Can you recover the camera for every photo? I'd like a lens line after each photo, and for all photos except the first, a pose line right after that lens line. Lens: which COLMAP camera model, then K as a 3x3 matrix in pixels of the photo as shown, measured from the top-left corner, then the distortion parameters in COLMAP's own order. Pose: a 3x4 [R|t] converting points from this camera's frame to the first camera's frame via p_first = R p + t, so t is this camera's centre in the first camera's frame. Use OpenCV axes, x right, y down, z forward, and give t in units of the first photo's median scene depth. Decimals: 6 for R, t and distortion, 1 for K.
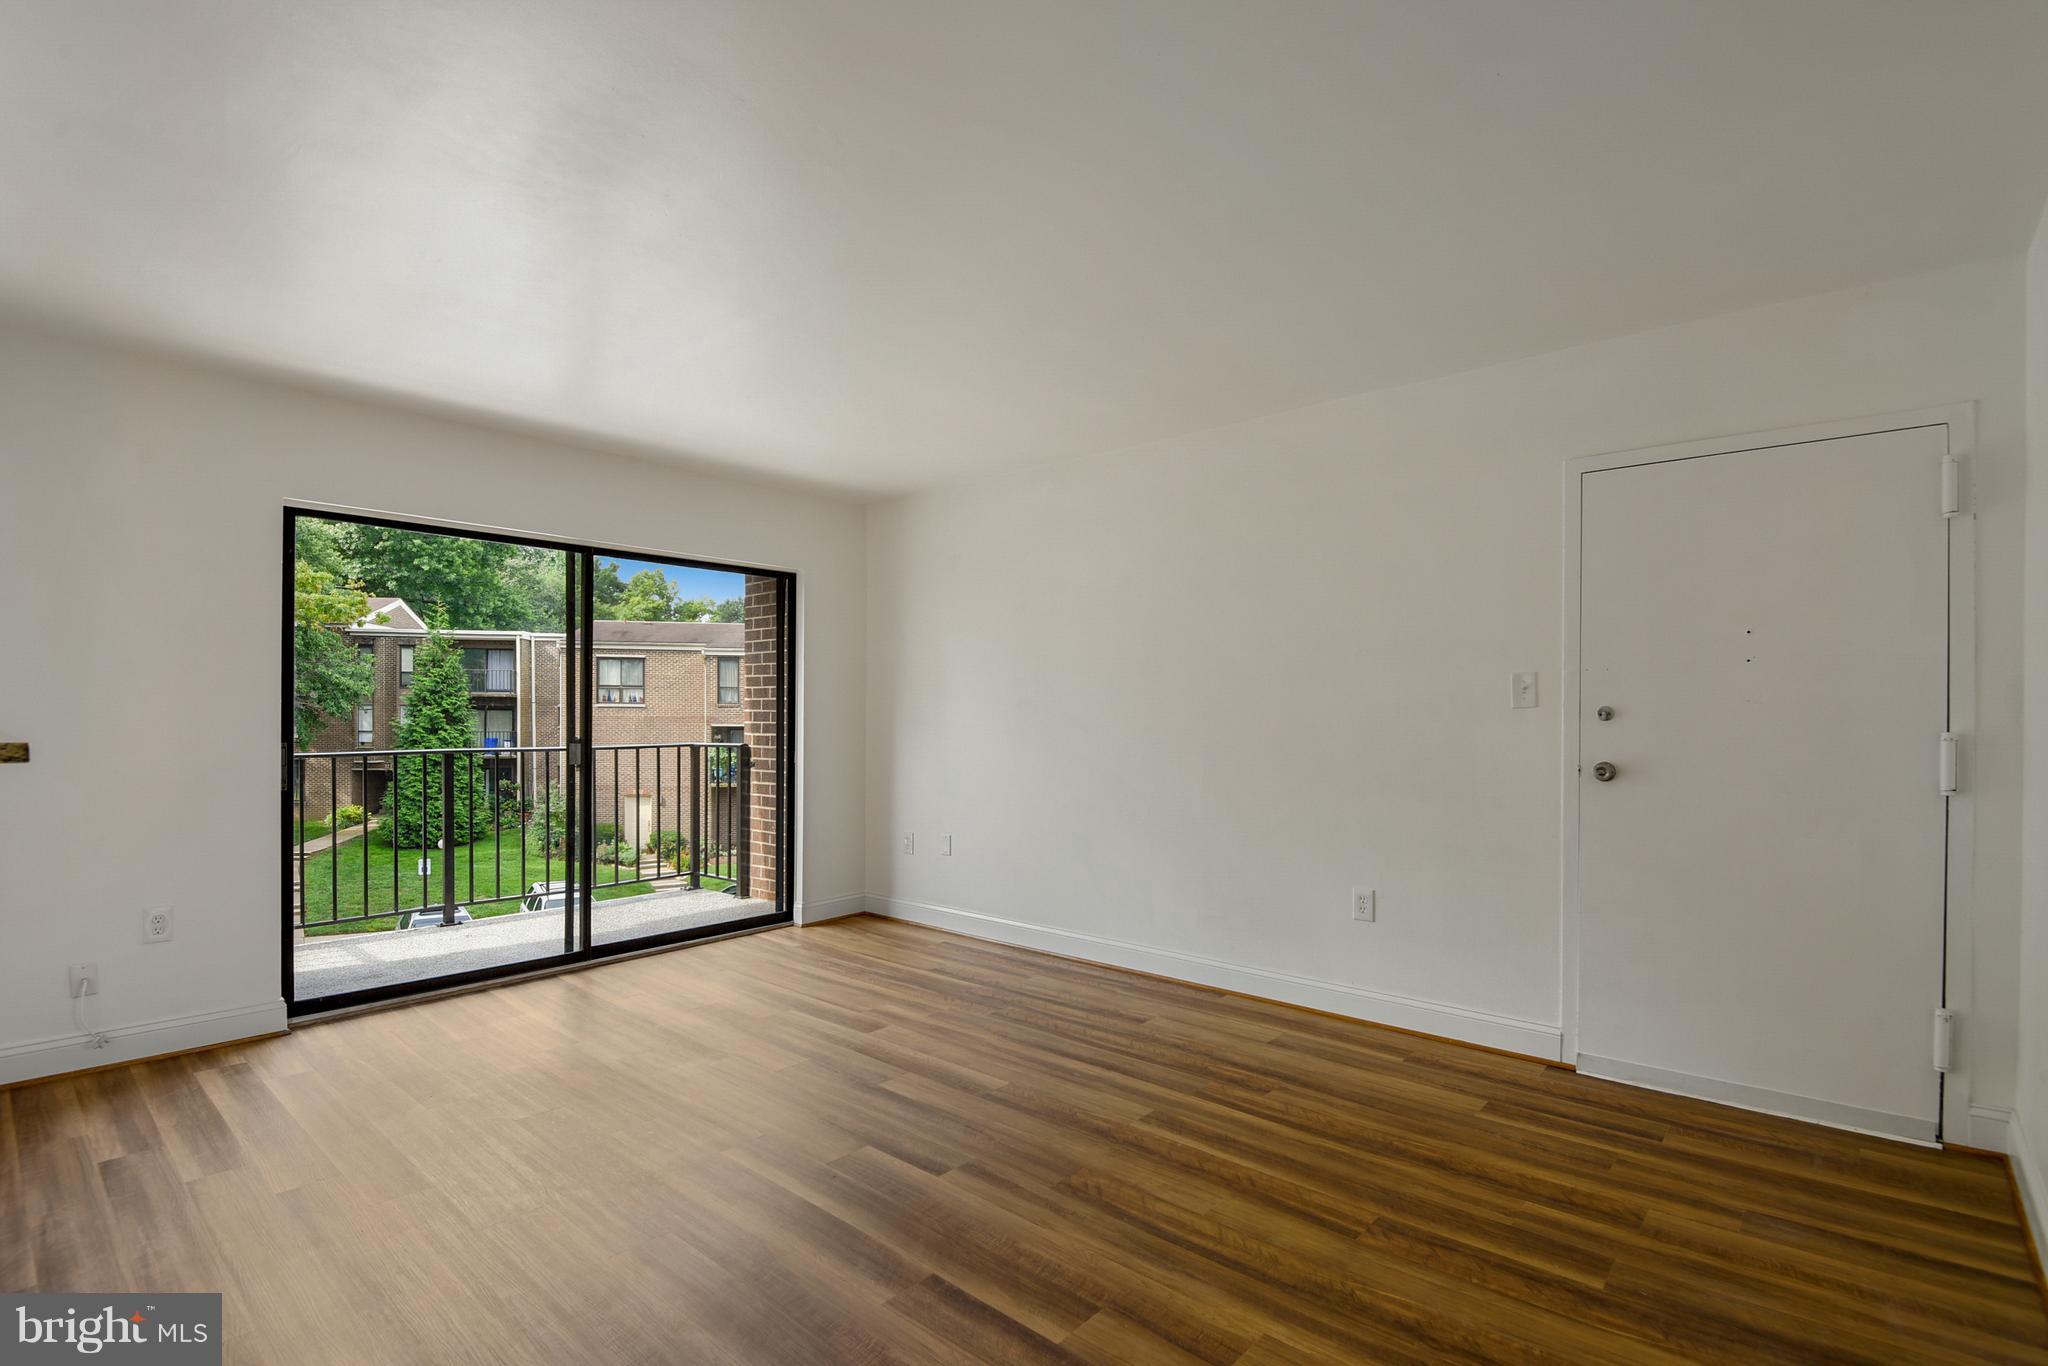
lens RADIAL K [[954.3, 0, 1017.8], [0, 954.3, 700.1], [0, 0, 1]] dist [0.019552, -0.019470]
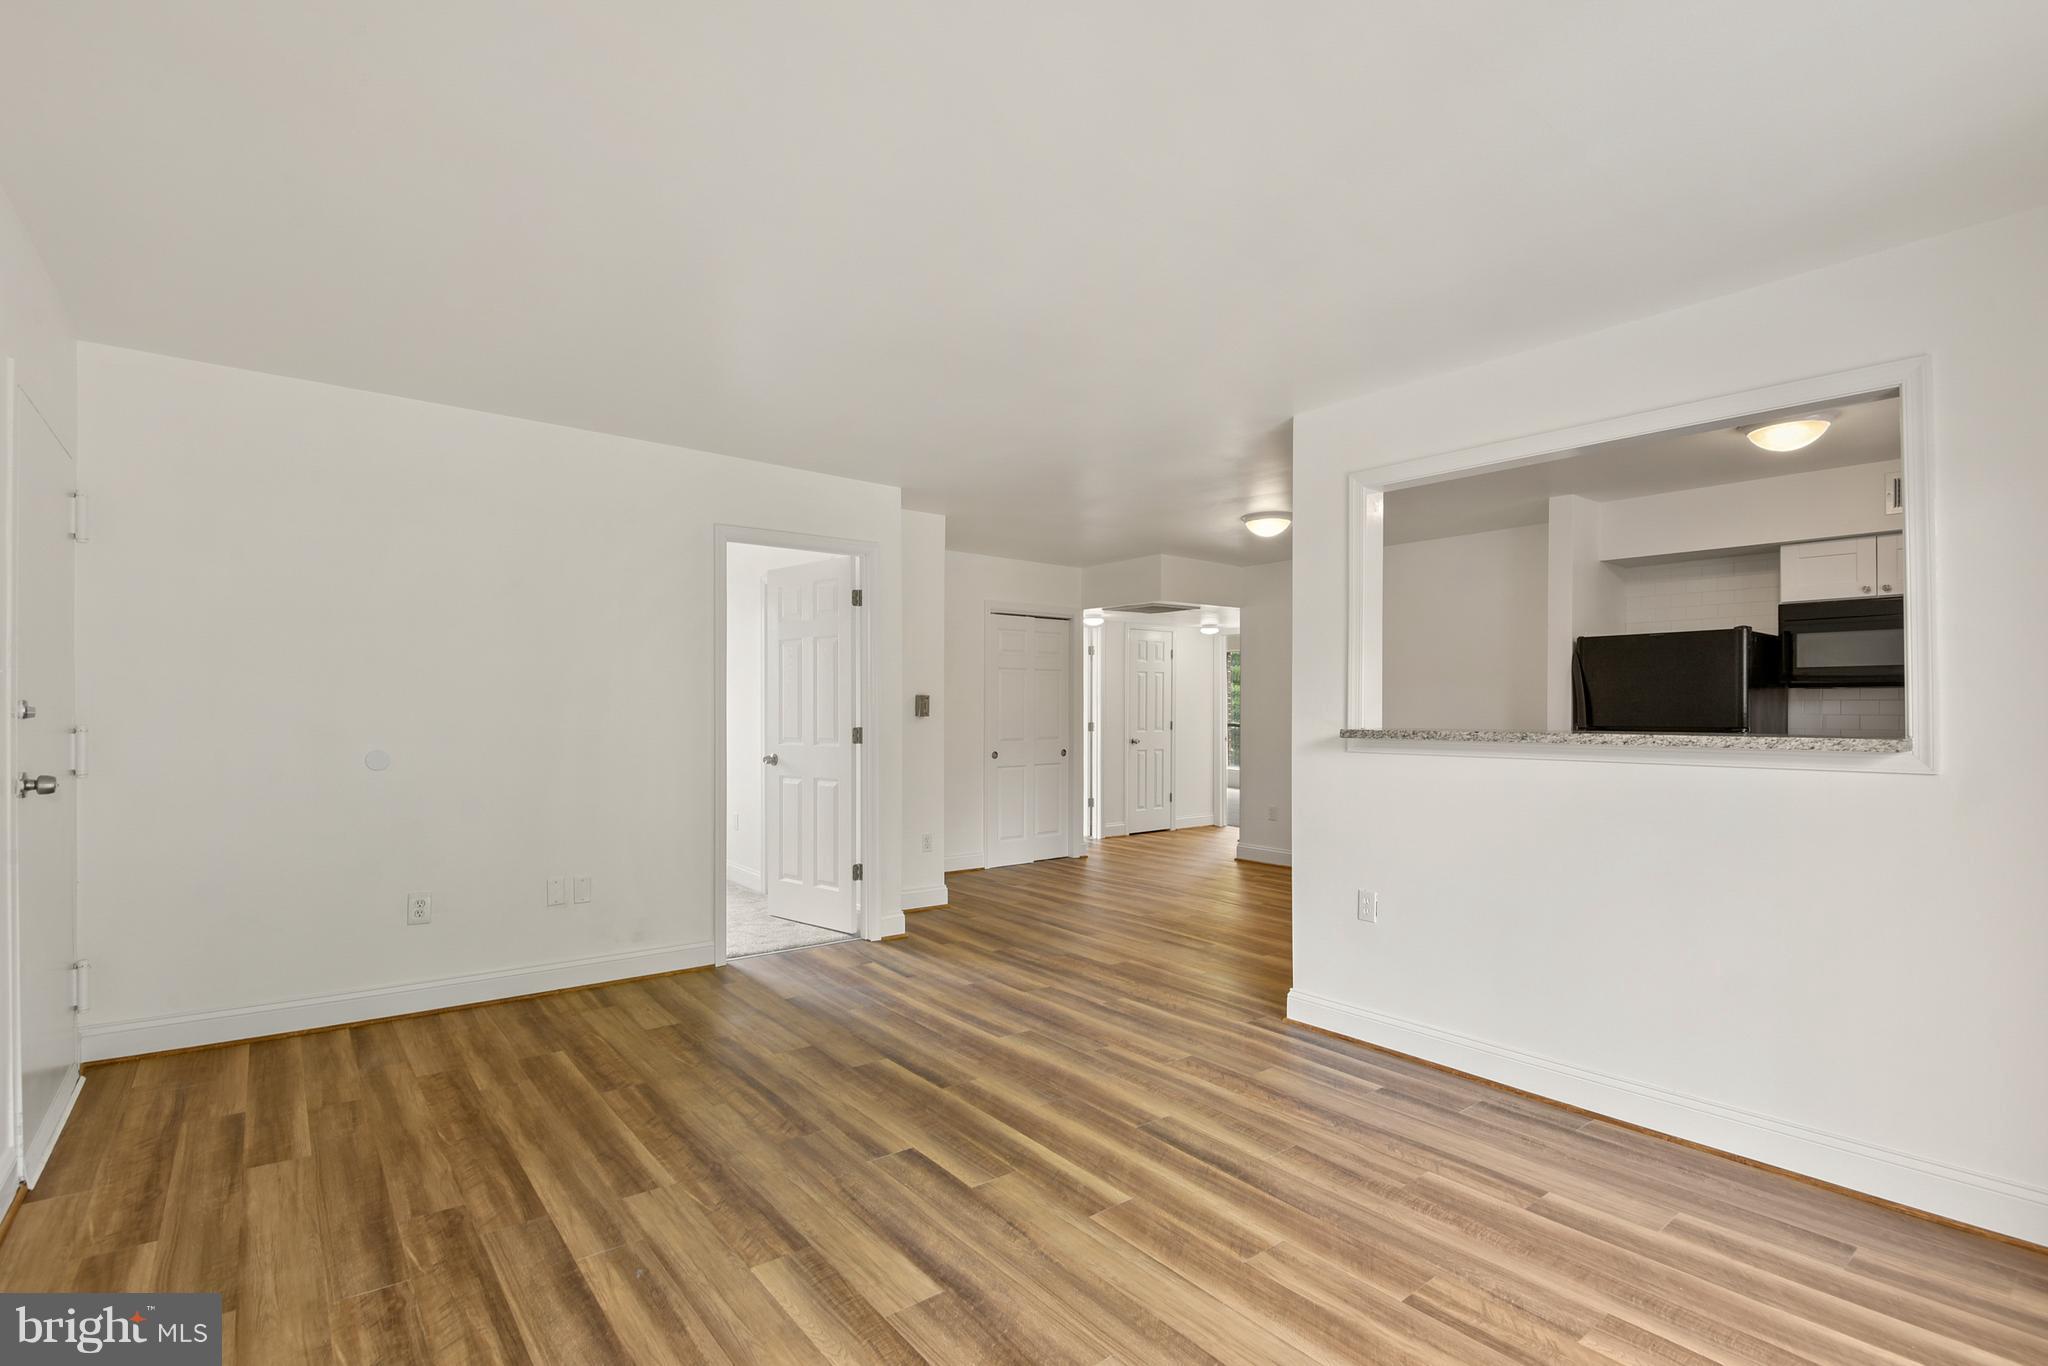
lens RADIAL K [[954.3, 0, 1017.8], [0, 954.3, 700.1], [0, 0, 1]] dist [0.019552, -0.019470]
pose [[-0.984531, -0.004462, 0.175154, -0.304550], [-0.009267, 0.999603, -0.026622, 0.020357], [-0.174966, -0.027834, -0.984181, 1.621614]]
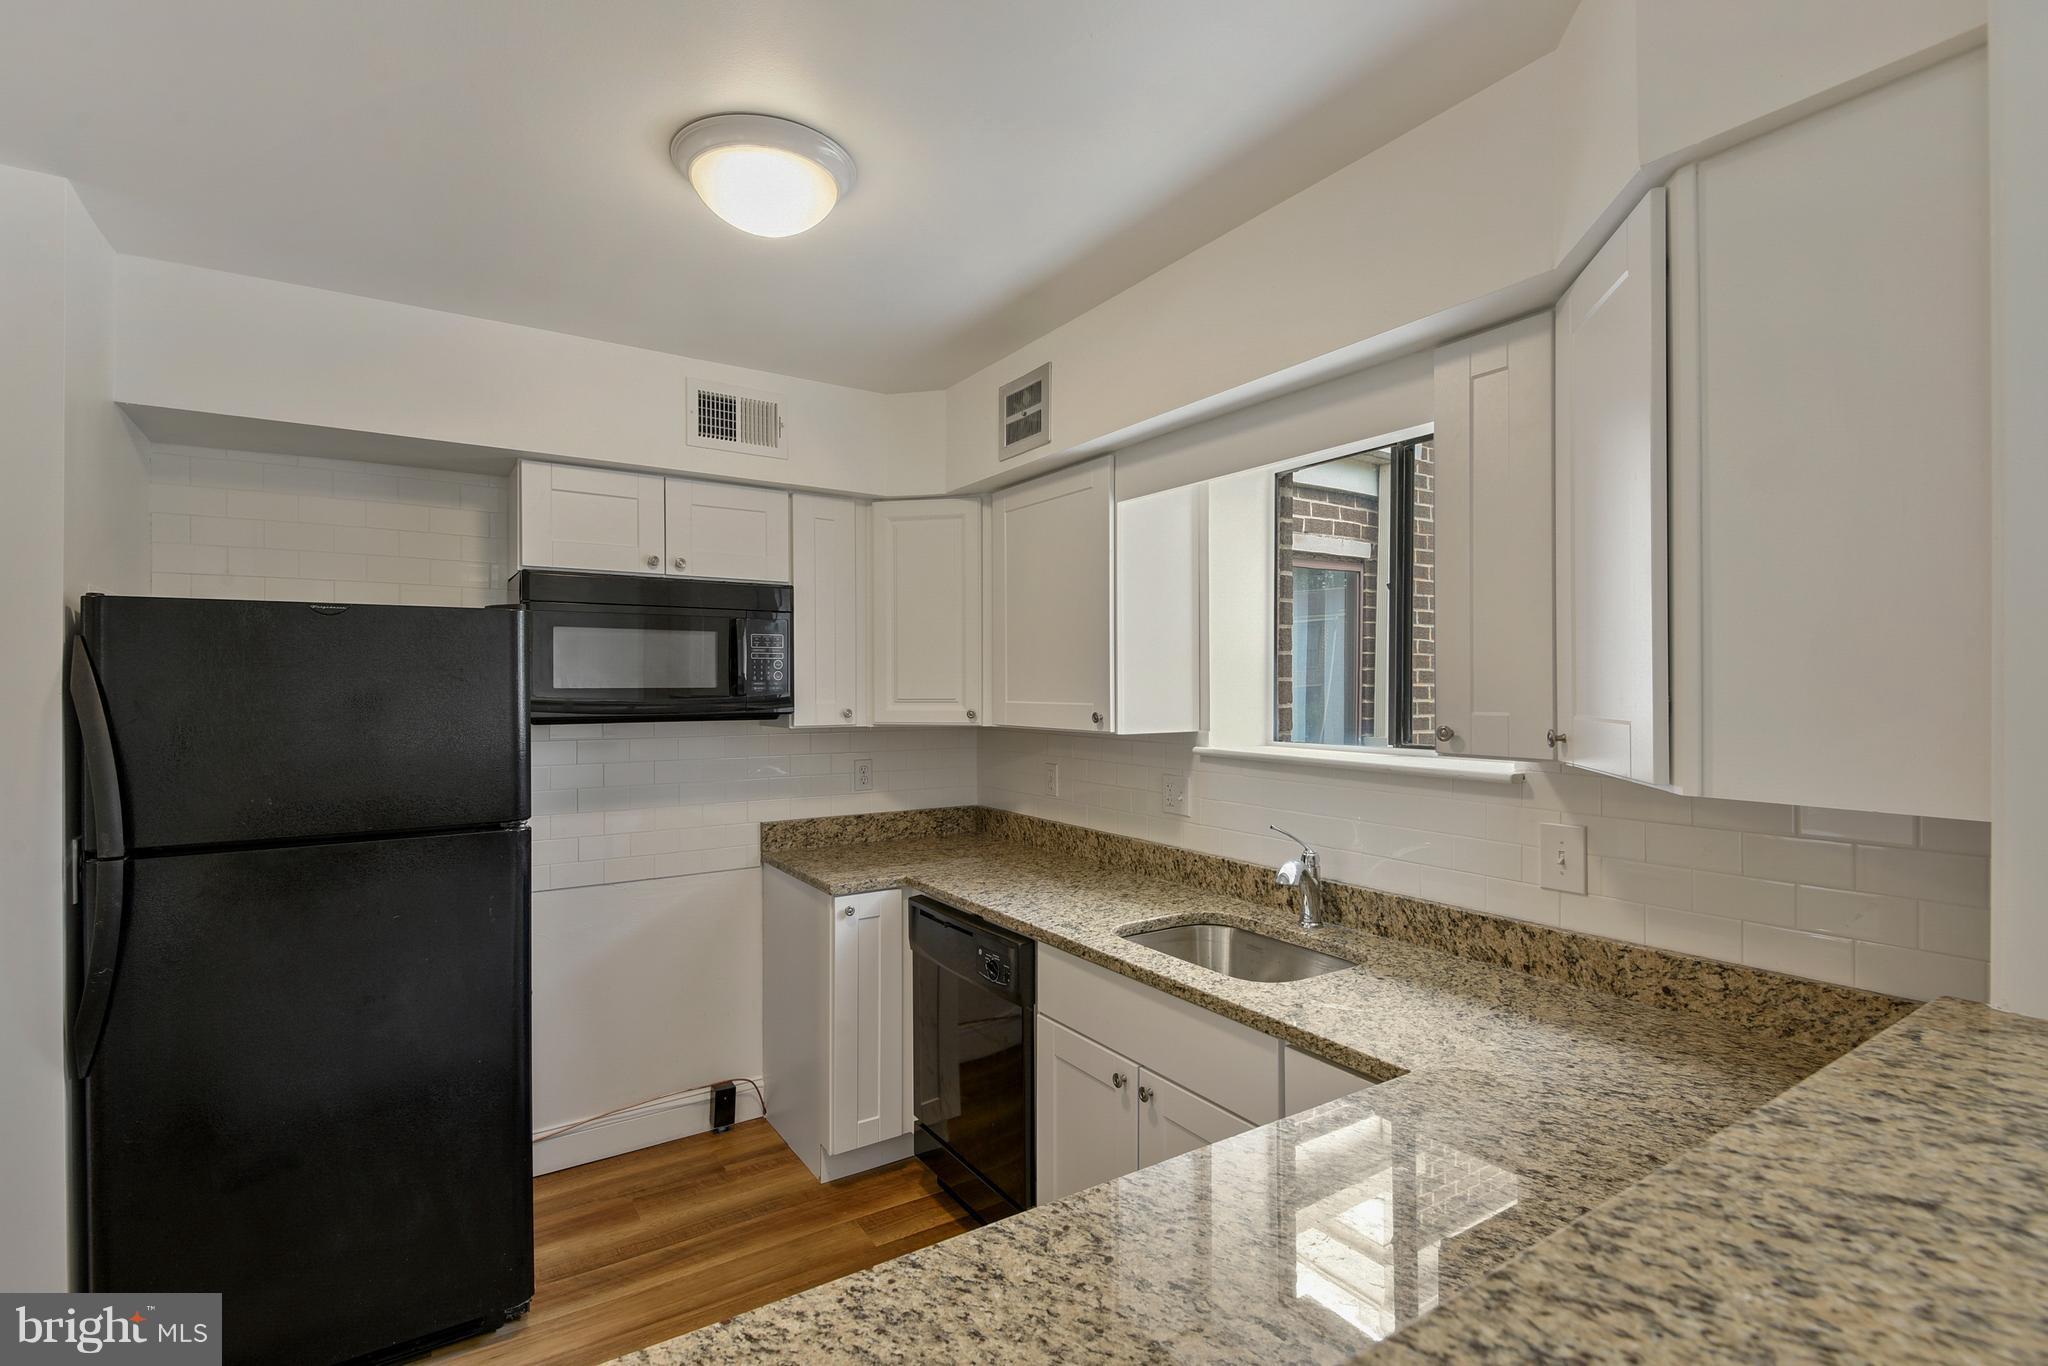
lens RADIAL K [[940.4, 0, 1024.0], [0, 940.4, 683.0], [0, 0, 1]] dist [0.038229, -0.040697]
pose [[-0.264102, -0.003746, -0.964487, -0.568000], [0.017833, 0.999803, -0.008766, -0.072570], [0.964330, -0.019515, -0.263983, 0.537366]]
